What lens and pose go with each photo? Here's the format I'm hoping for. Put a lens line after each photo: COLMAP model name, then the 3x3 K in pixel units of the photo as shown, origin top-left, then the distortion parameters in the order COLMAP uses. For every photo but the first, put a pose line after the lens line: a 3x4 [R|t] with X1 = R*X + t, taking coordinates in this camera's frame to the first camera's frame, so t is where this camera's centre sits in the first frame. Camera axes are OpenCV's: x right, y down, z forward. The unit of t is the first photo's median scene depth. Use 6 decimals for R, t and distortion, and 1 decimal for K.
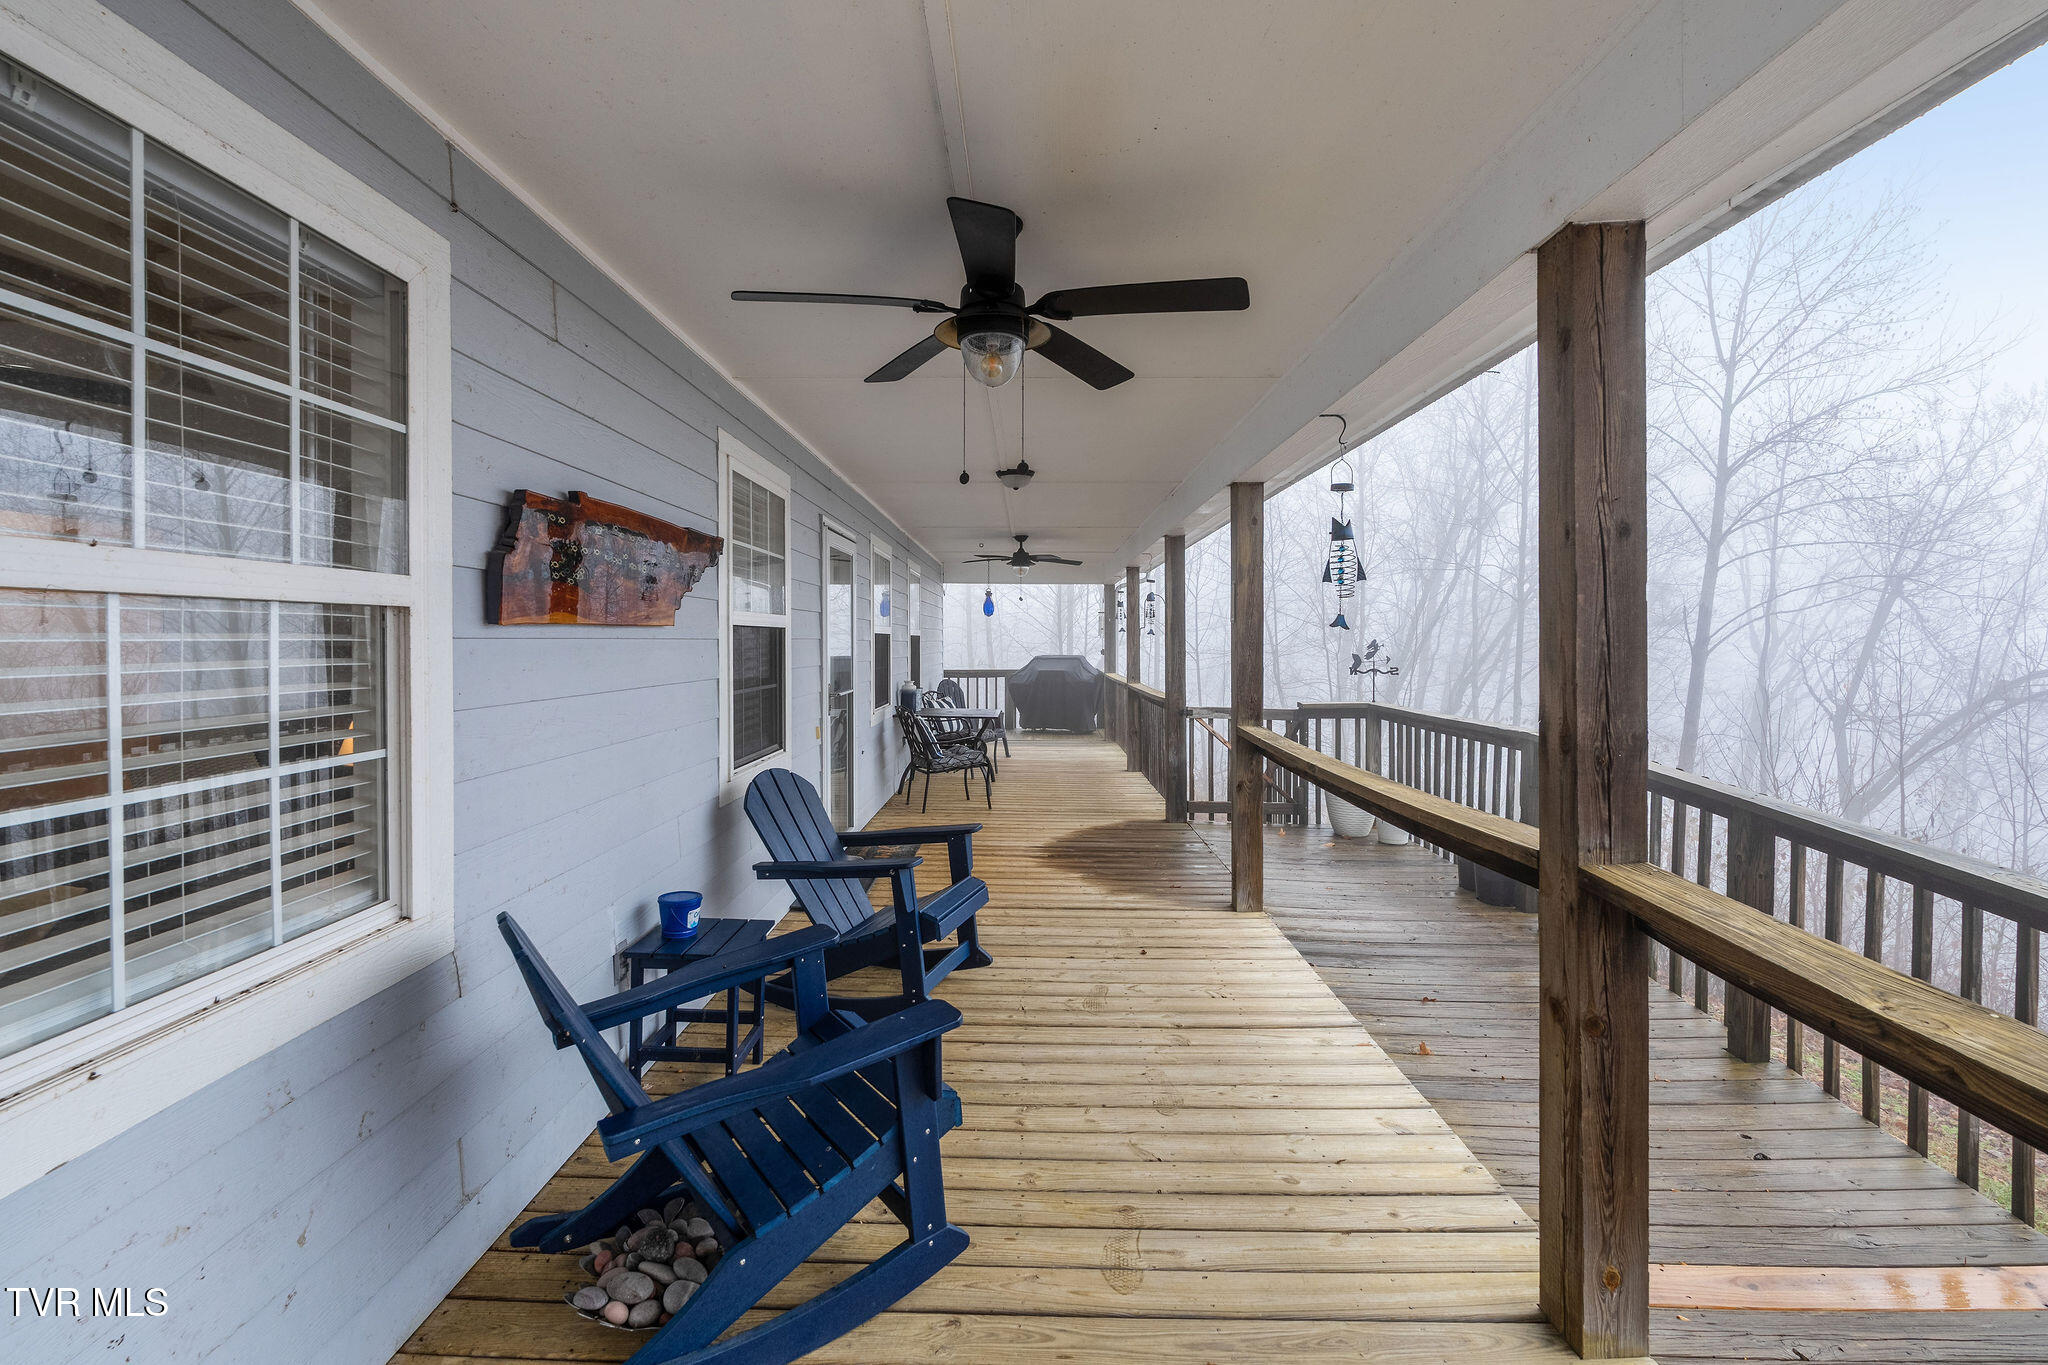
lens RADIAL K [[917.0, 0, 1025.4], [0, 917.0, 651.1], [0, 0, 1]] dist [-0.002007, 0.000106]
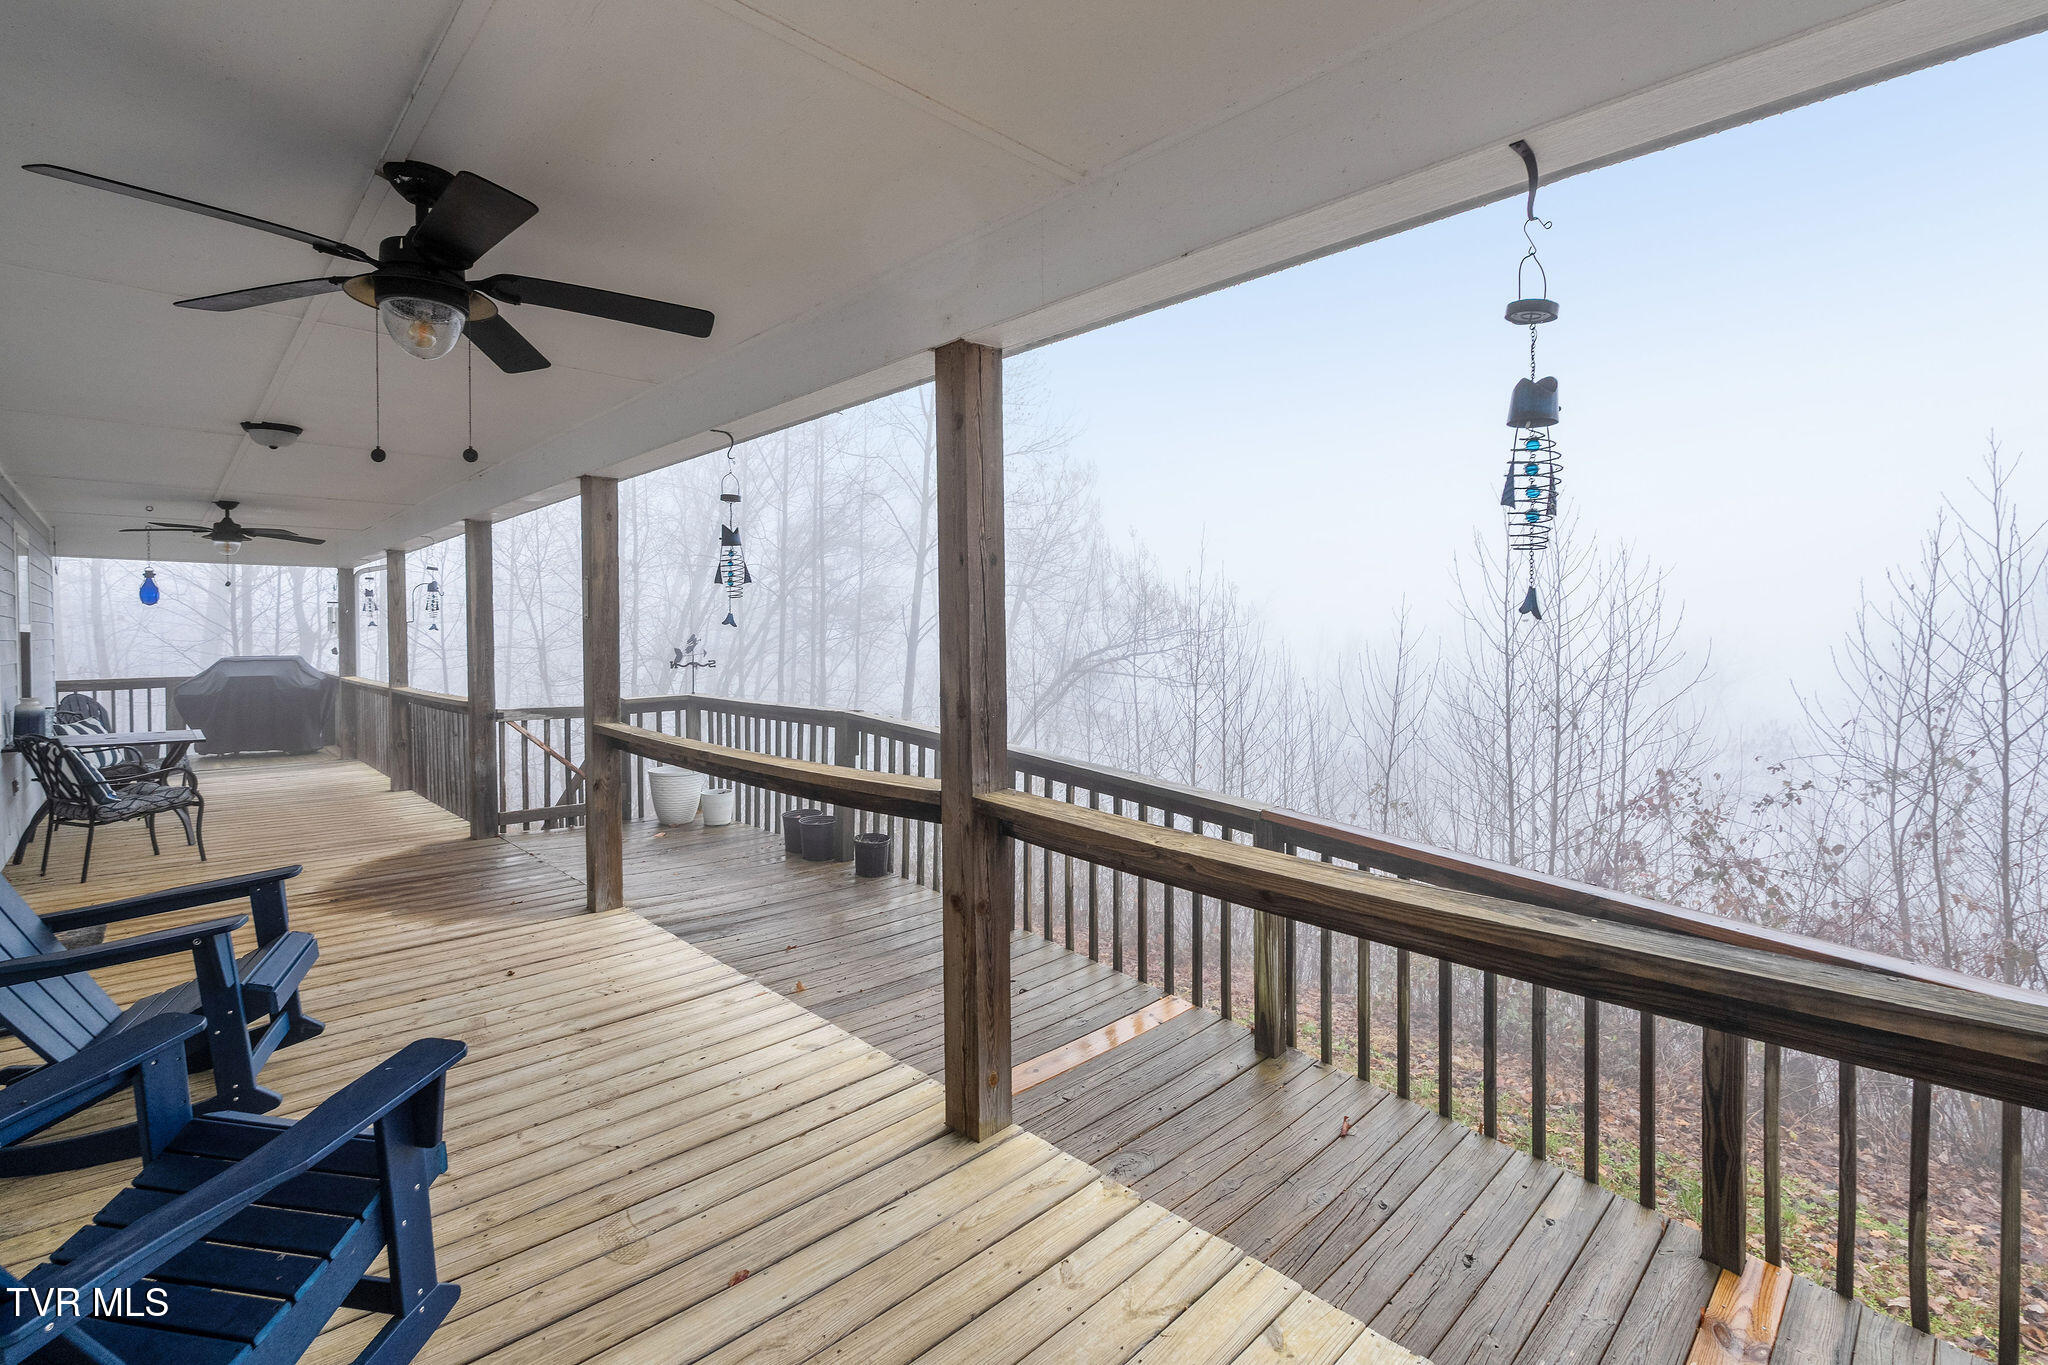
lens RADIAL K [[917.0, 0, 1025.4], [0, 917.0, 651.1], [0, 0, 1]] dist [-0.002007, 0.000106]
pose [[0.715281, -0.019178, 0.698573, -0.172956], [0.013920, 0.999816, 0.013196, -0.004016], [-0.698698, 0.000285, 0.715417, -0.036598]]
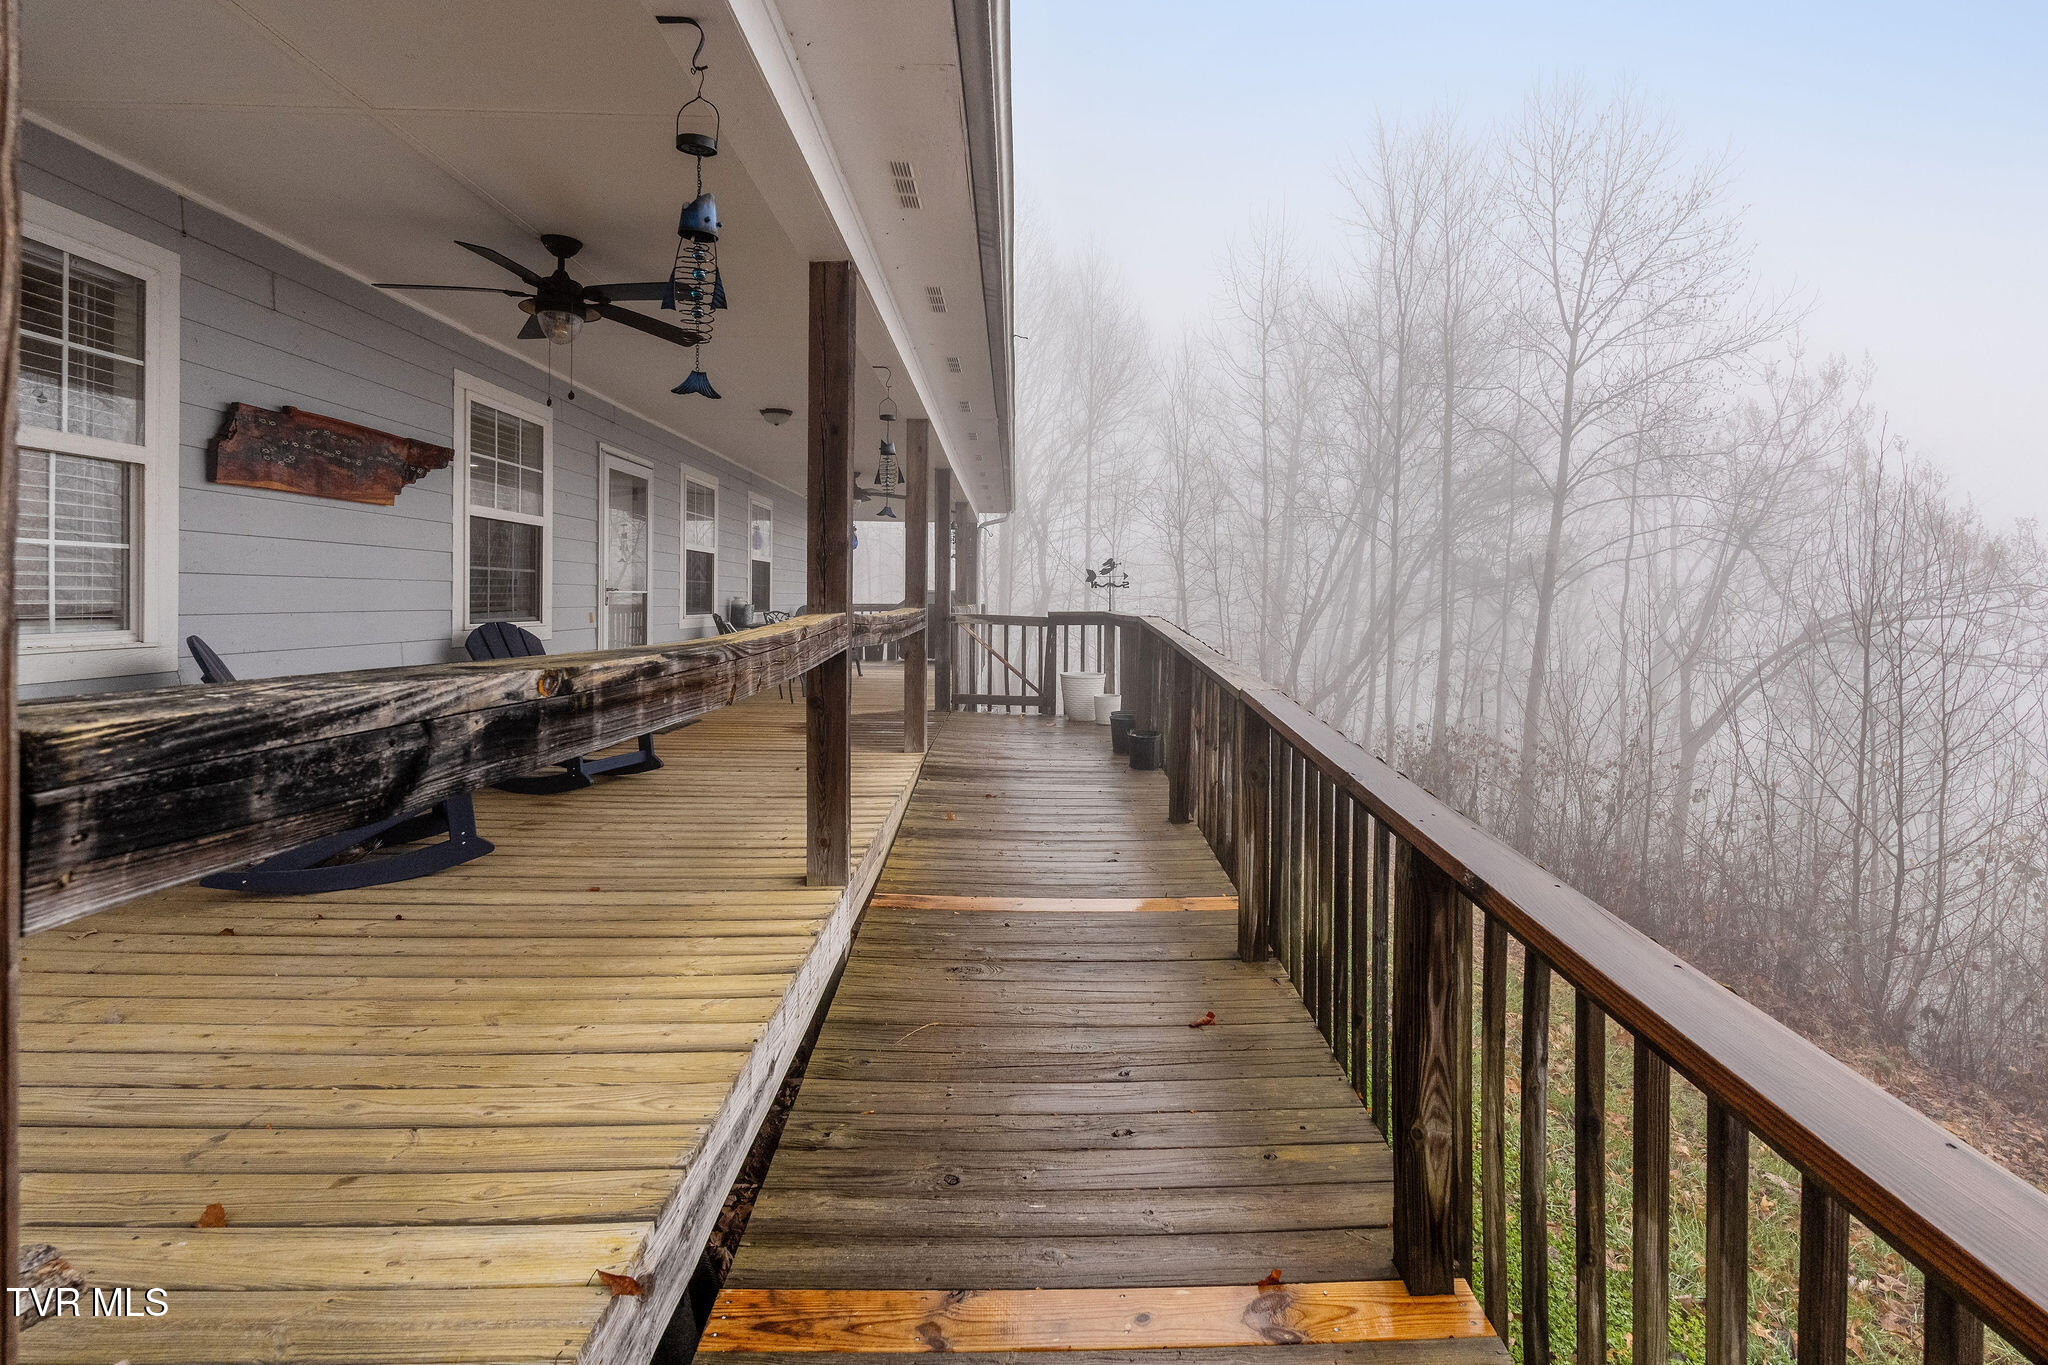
lens RADIAL K [[945.2, 0, 1047.9], [0, 945.2, 607.4], [0, 0, 1]] dist [-0.002714, -0.000486]
pose [[0.999033, 0.005747, 0.043598, 0.527568], [-0.005617, 0.999979, -0.003125, 0.119012], [-0.043615, 0.002878, 0.999044, -0.473856]]
